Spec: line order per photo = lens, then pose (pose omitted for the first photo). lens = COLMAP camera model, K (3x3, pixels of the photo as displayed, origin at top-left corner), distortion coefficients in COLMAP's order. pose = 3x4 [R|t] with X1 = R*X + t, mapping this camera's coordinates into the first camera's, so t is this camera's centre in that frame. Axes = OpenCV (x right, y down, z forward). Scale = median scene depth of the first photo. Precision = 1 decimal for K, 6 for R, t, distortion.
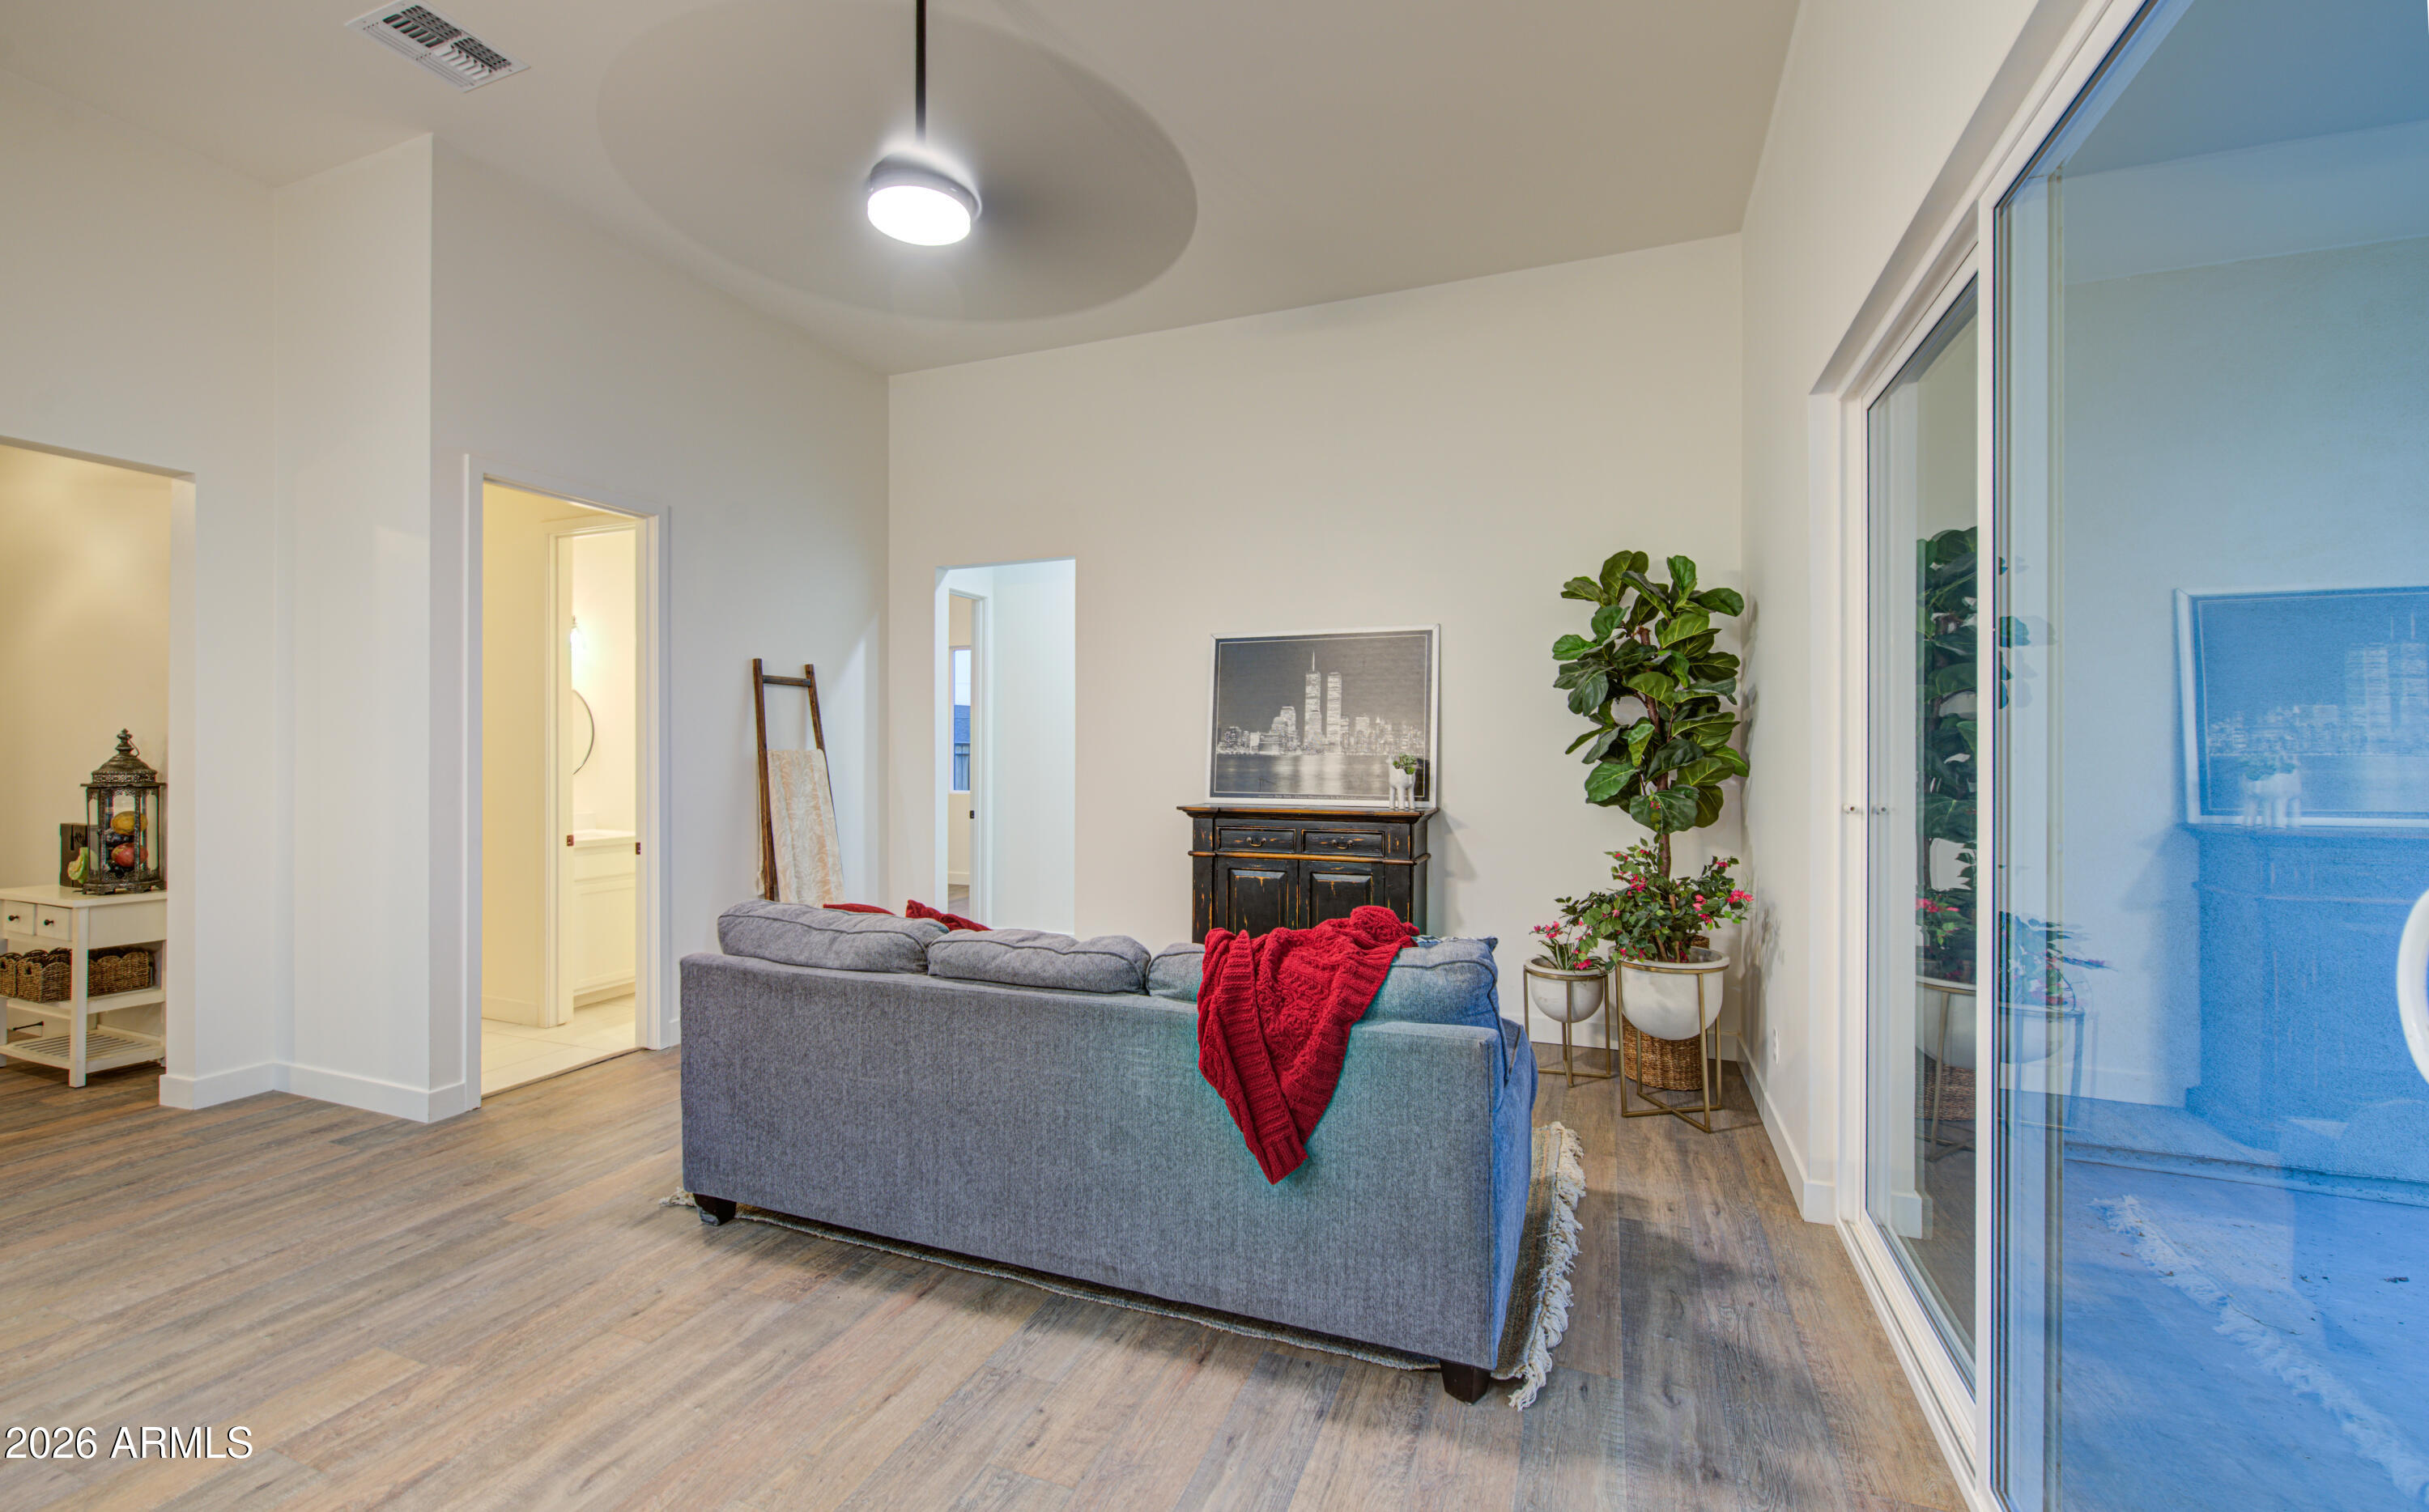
lens RADIAL K [[1009.1, 0, 1210.5], [0, 1009.1, 744.1], [0, 0, 1]] dist [0.001417, -0.000185]
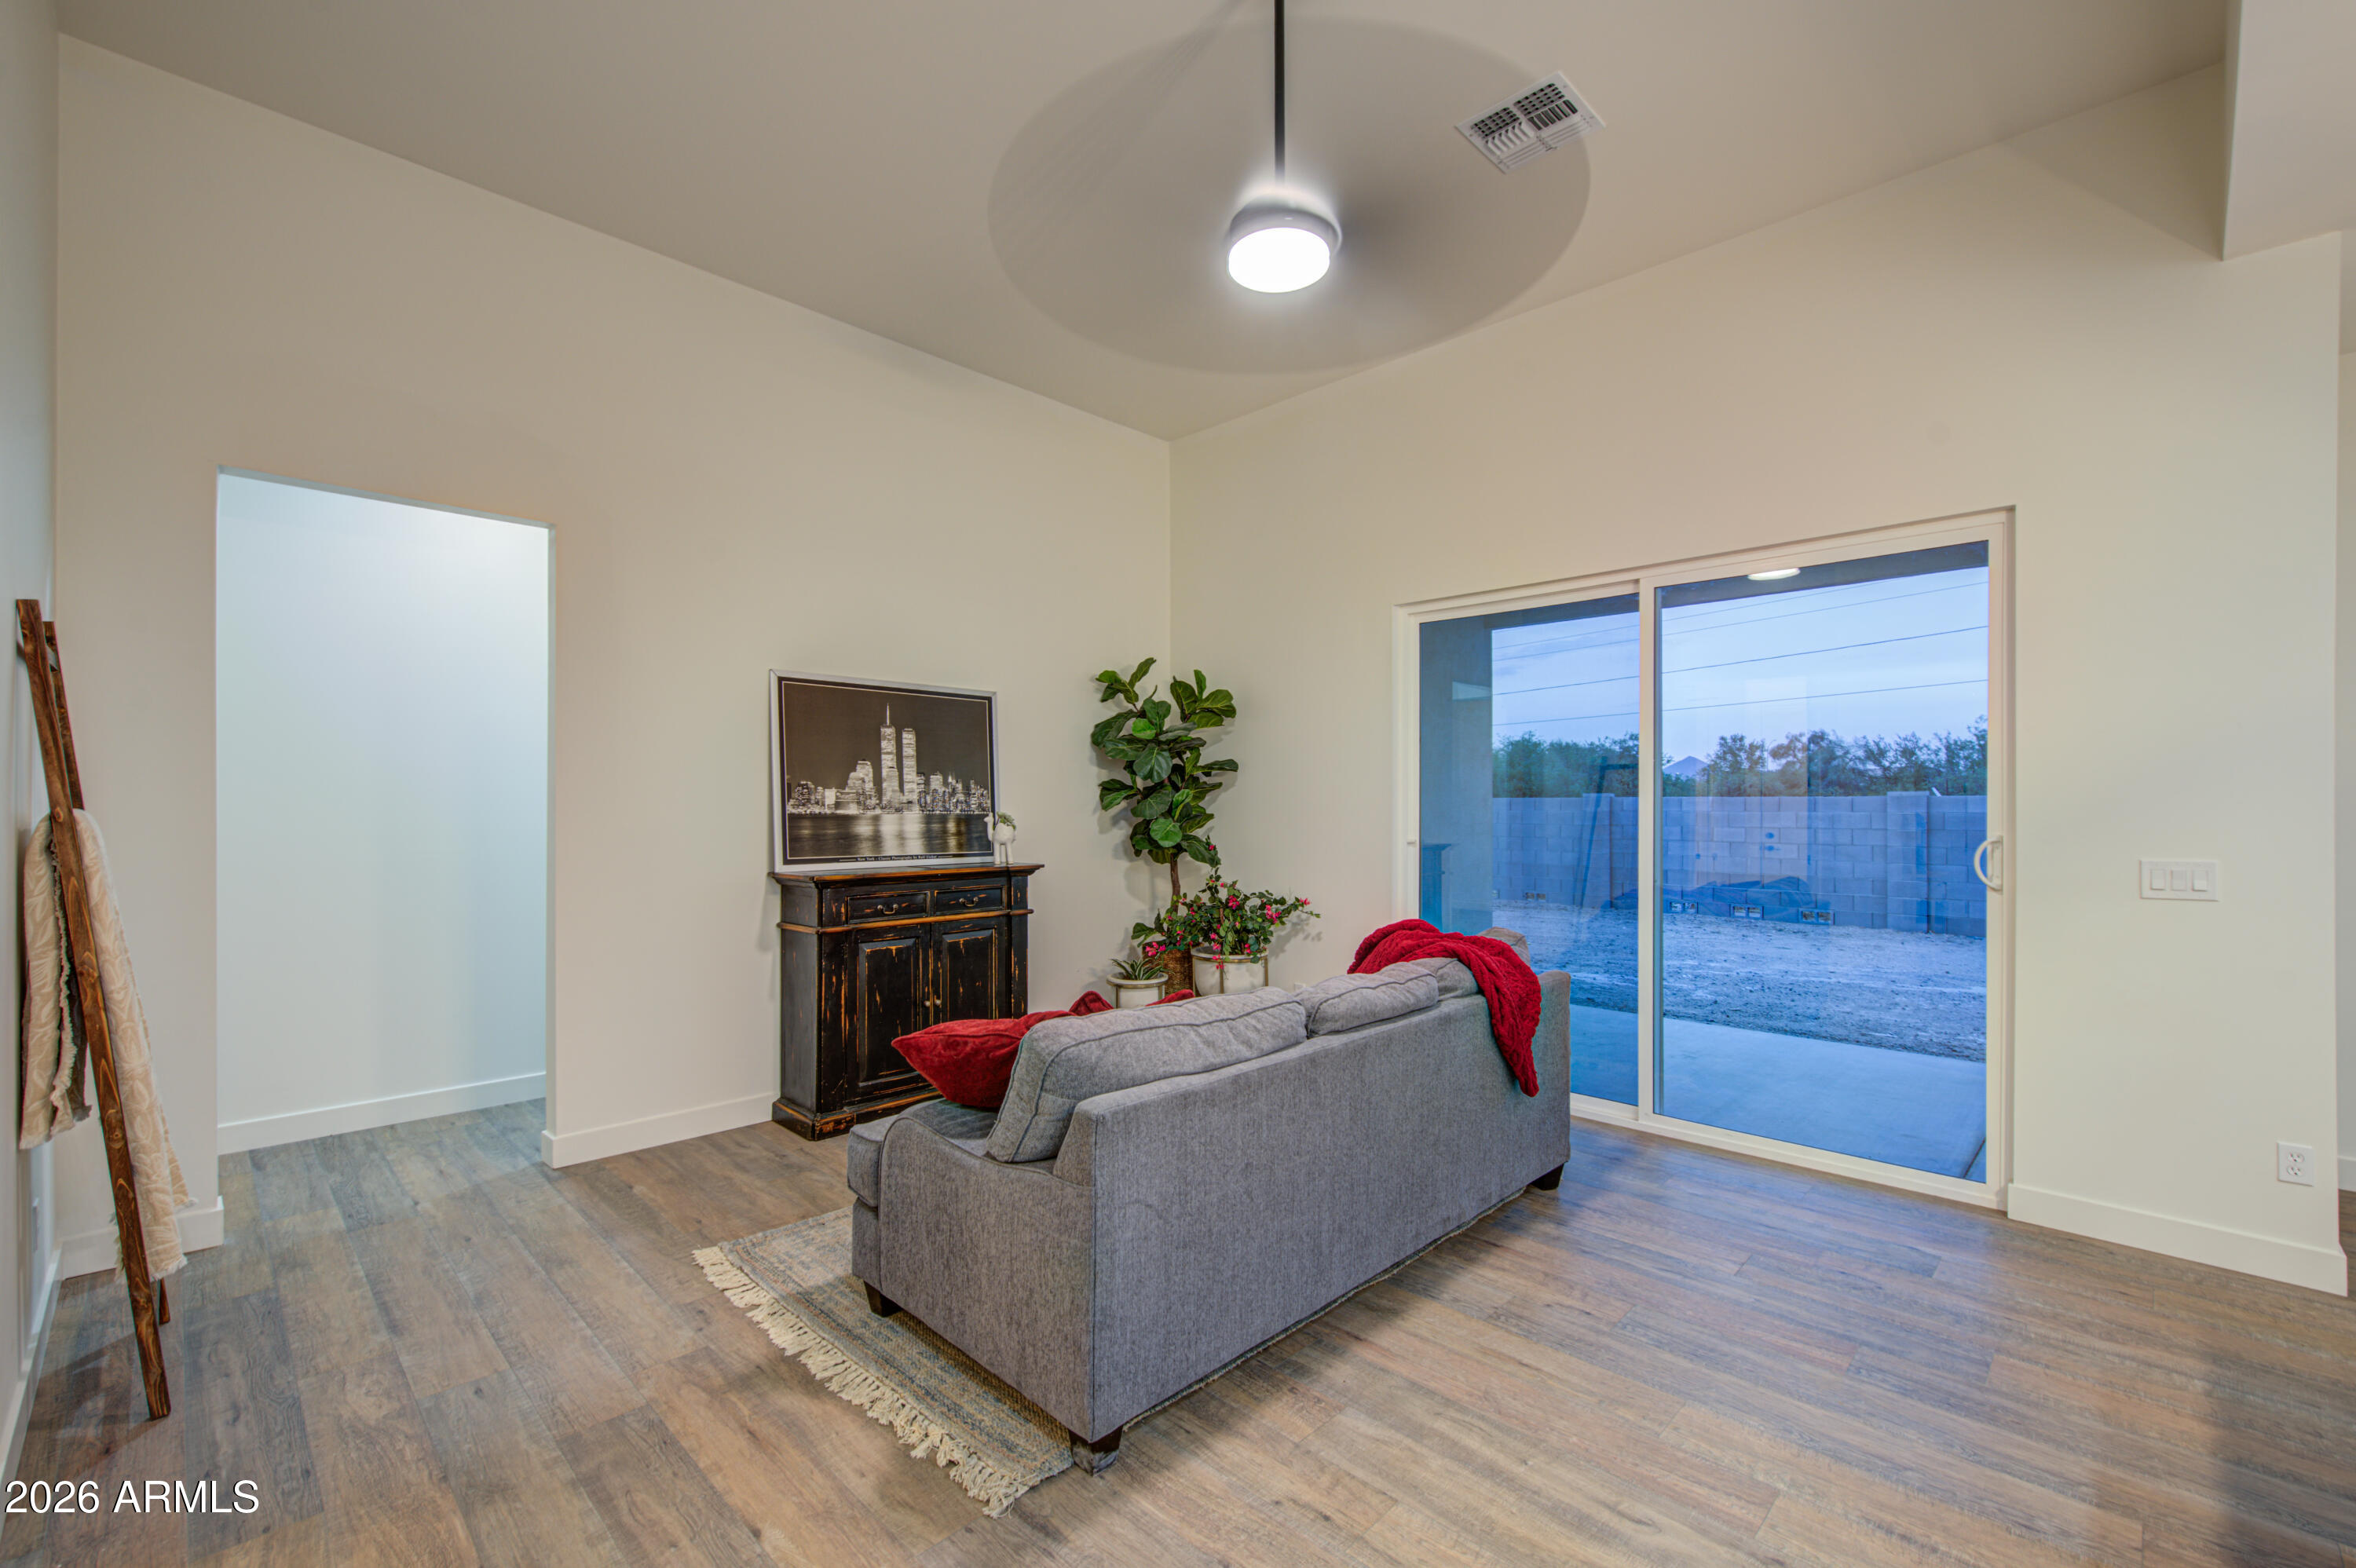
lens RADIAL K [[988.6, 0, 1172.6], [0, 988.6, 803.0], [0, 0, 1]] dist [-0.000126, -0.000076]
pose [[0.394508, 0.002077, 0.918890, -0.780516], [-0.006299, 0.999980, 0.000444, -0.001805], [-0.918871, -0.005963, 0.394513, 0.469302]]
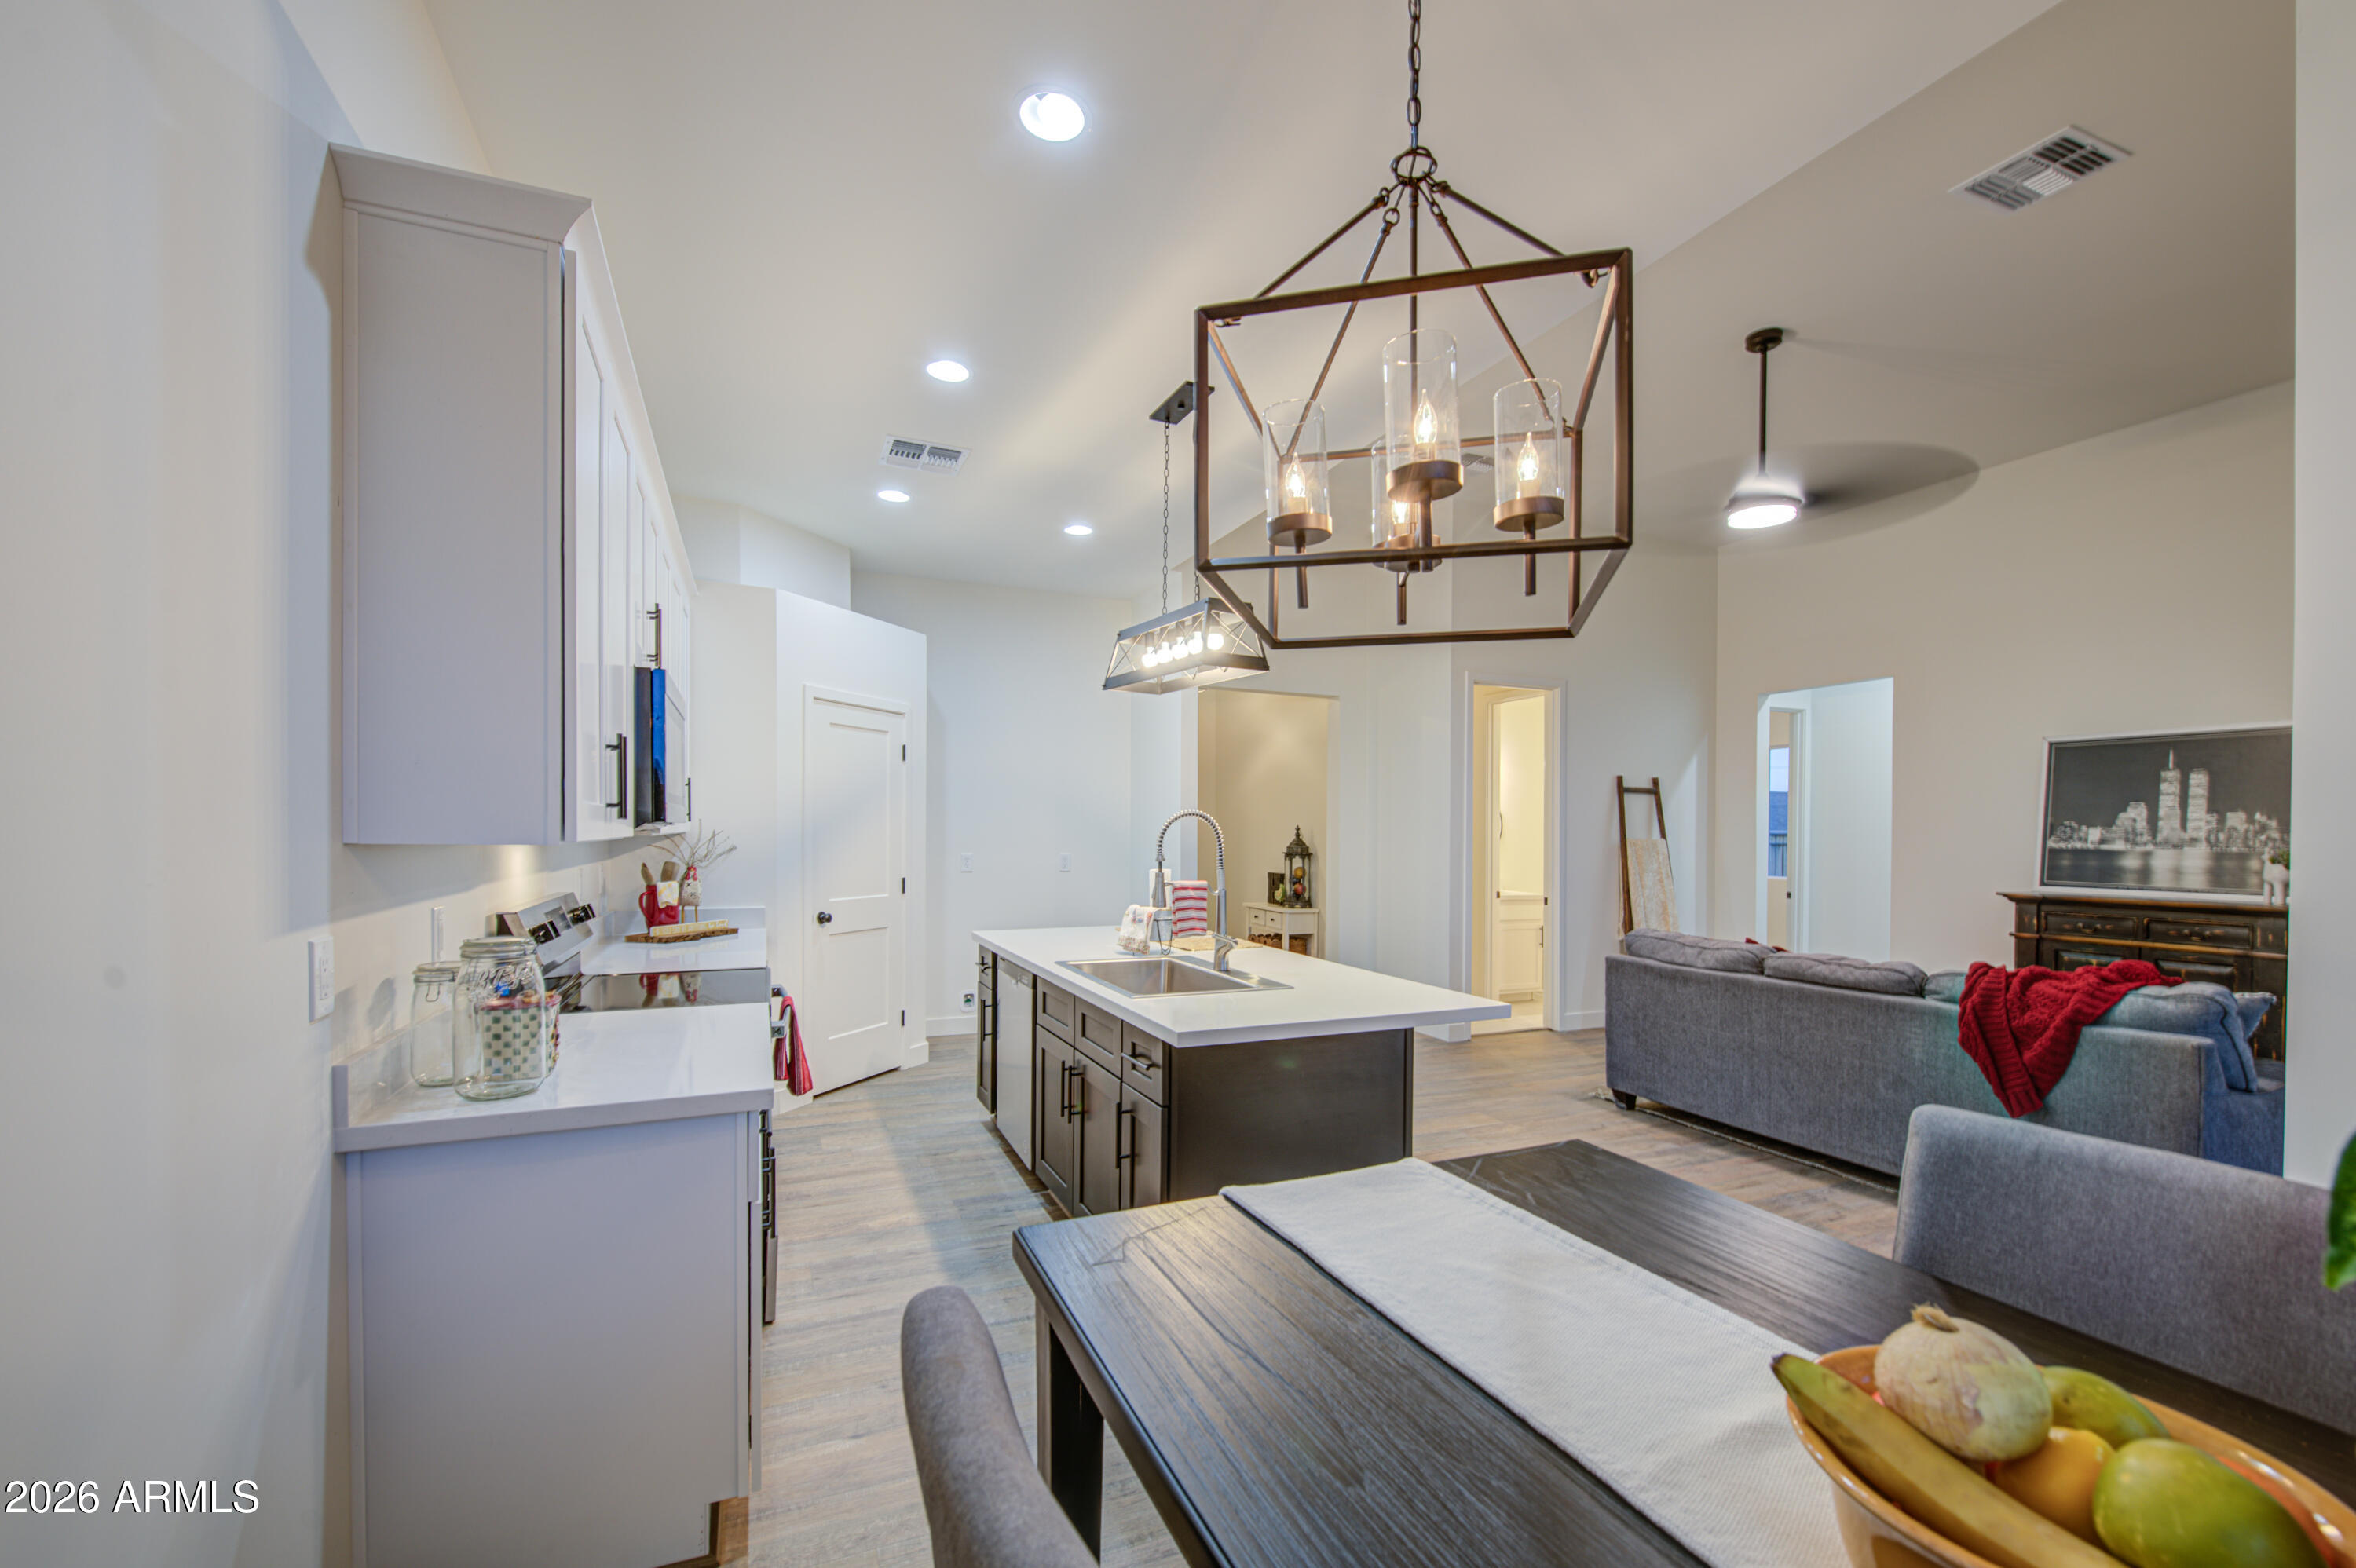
lens RADIAL K [[974.5, 0, 1172.4], [0, 974.5, 832.9], [0, 0, 1]] dist [-0.002644, -0.000693]
pose [[0.702258, 0.006704, -0.711891, 0.111609], [-0.005519, 0.999977, 0.003972, -0.006061], [0.711901, 0.001140, 0.702279, -0.520470]]
